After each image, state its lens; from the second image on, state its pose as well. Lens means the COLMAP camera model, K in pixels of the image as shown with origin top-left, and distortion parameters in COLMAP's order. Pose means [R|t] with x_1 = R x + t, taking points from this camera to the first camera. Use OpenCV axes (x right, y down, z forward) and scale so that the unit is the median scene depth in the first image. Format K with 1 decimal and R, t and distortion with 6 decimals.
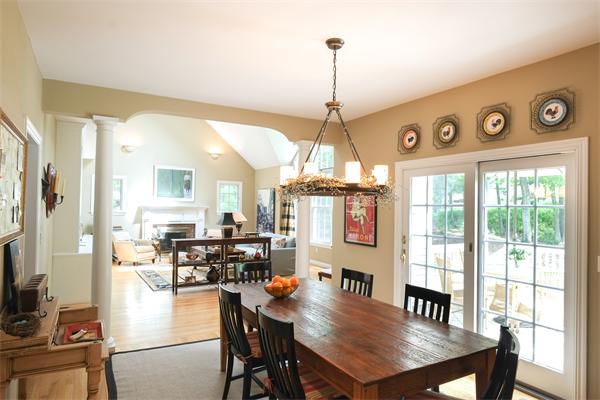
lens RADIAL K [[379.5, 0, 300.8], [0, 379.5, 202.3], [0, 0, 1]] dist [-0.048256, -0.001986]
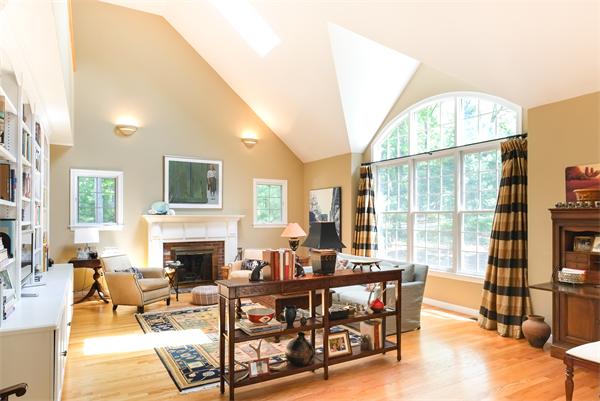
lens RADIAL K [[379.5, 0, 299.5], [0, 379.5, 221.2], [0, 0, 1]] dist [-0.048256, -0.001986]
pose [[0.999741, -0.019138, -0.012284, -0.134418], [0.019397, 0.999586, 0.021266, 0.008496], [0.011872, -0.021499, 0.999698, 0.313289]]
